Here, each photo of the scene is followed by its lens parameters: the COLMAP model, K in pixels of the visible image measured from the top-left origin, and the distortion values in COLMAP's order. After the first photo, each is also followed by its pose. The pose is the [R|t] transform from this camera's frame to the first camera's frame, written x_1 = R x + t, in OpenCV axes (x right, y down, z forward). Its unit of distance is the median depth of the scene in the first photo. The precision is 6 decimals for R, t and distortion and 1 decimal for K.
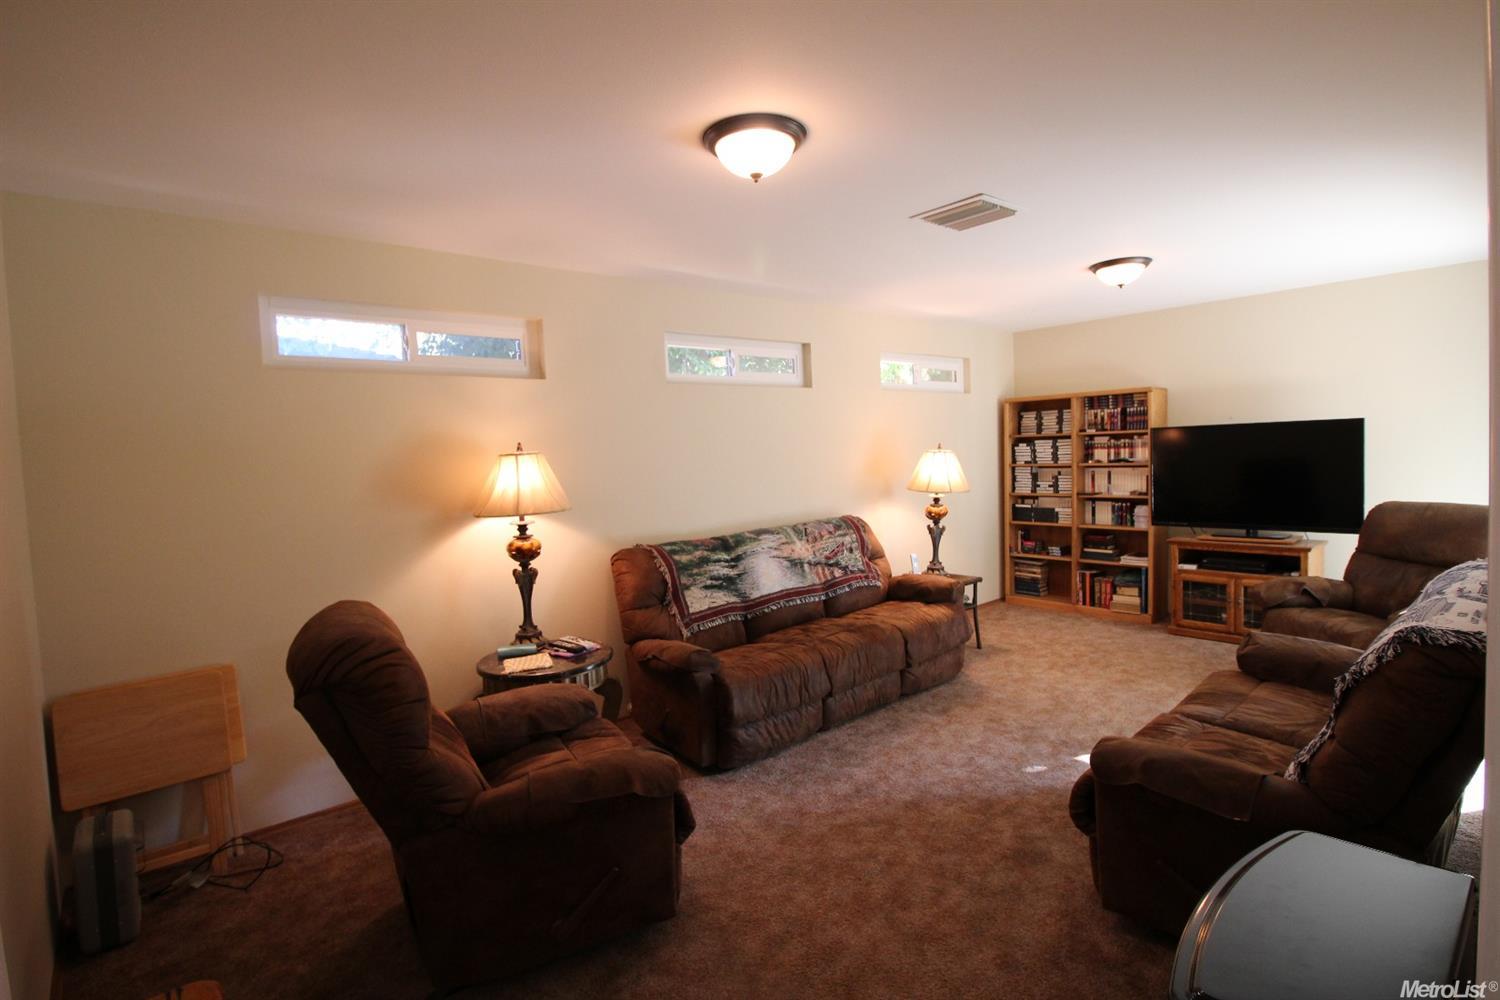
lens RADIAL K [[718.8, 0, 749.5], [0, 718.8, 497.2], [0, 0, 1]] dist [-0.002849, -0.000073]
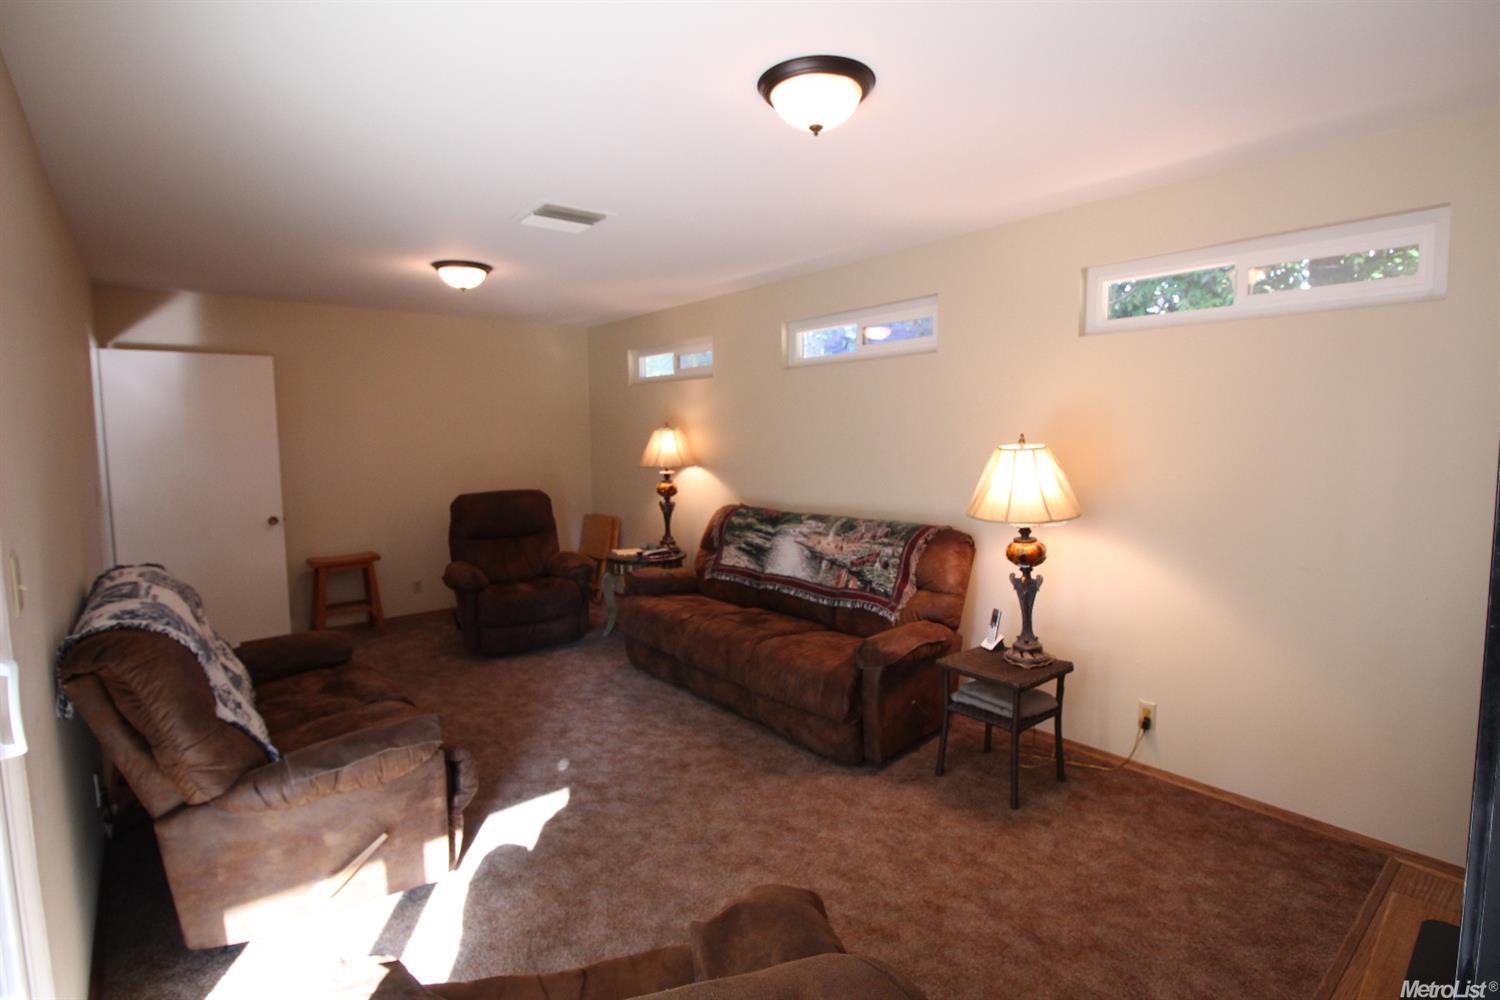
lens RADIAL K [[718.8, 0, 743.8], [0, 718.8, 501.1], [0, 0, 1]] dist [-0.002849, -0.000073]
pose [[-0.027778, 0.141381, -0.989565, 1.163665], [-0.049151, 0.988557, 0.142617, -0.126864], [0.998405, 0.052600, -0.020511, 1.100290]]
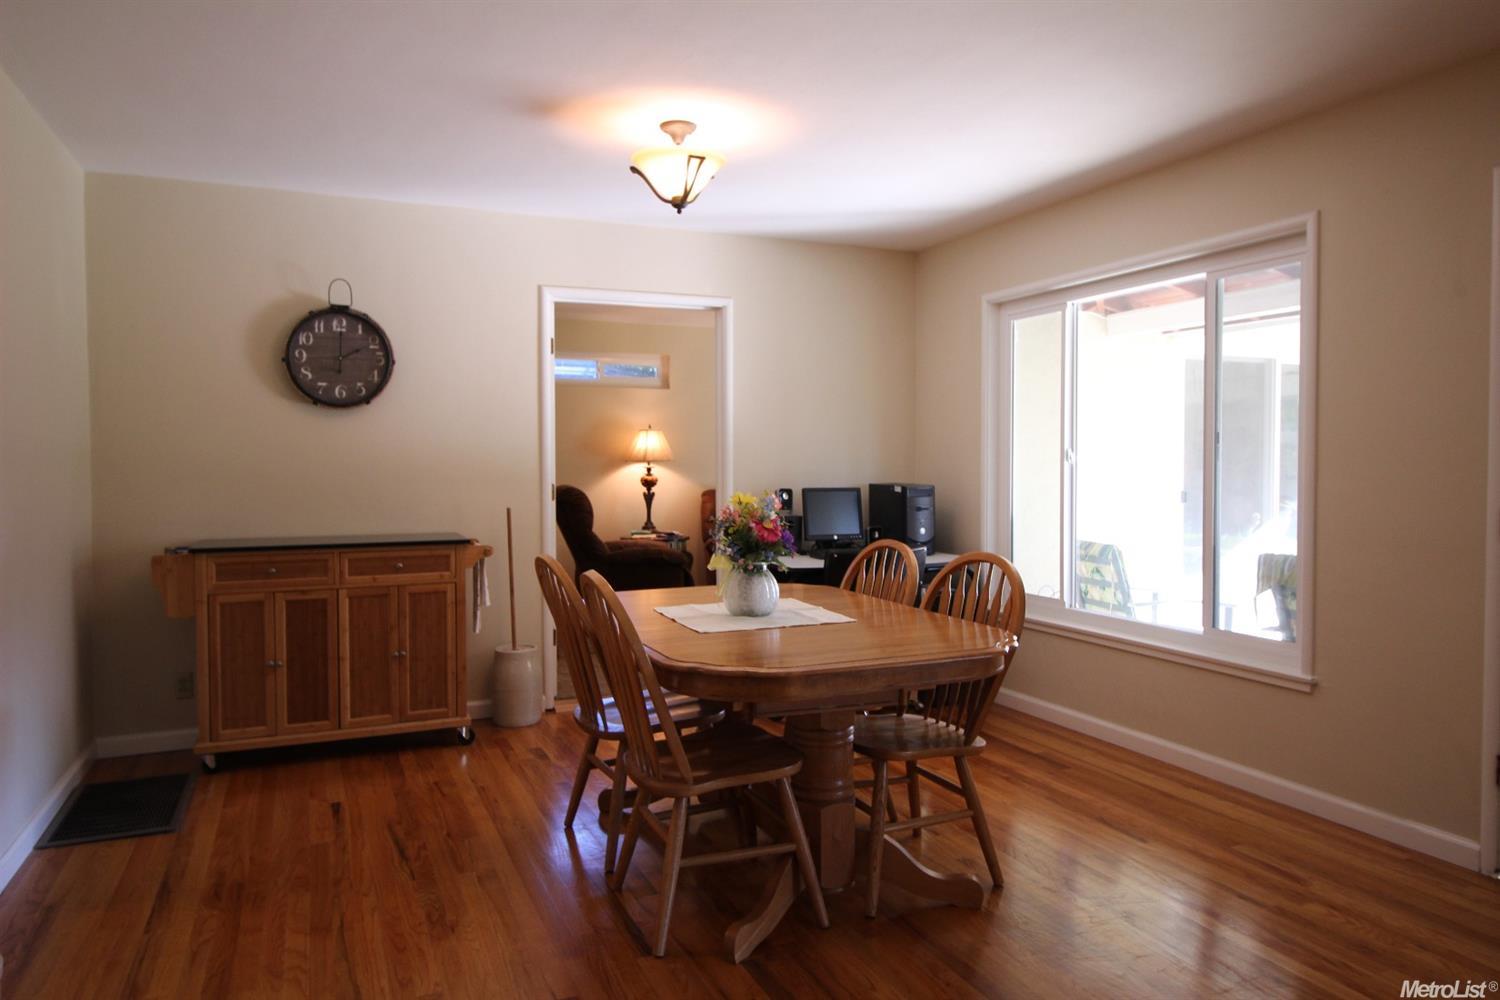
lens RADIAL K [[1013.2, 0, 748.1], [0, 1013.2, 498.4], [0, 0, 1]] dist [0.005419, -0.001396]
pose [[0.952430, 0.052579, -0.300188, 0.659273], [-0.060709, 0.997996, -0.017815, 0.135863], [0.298650, 0.035191, 0.953714, -1.302797]]
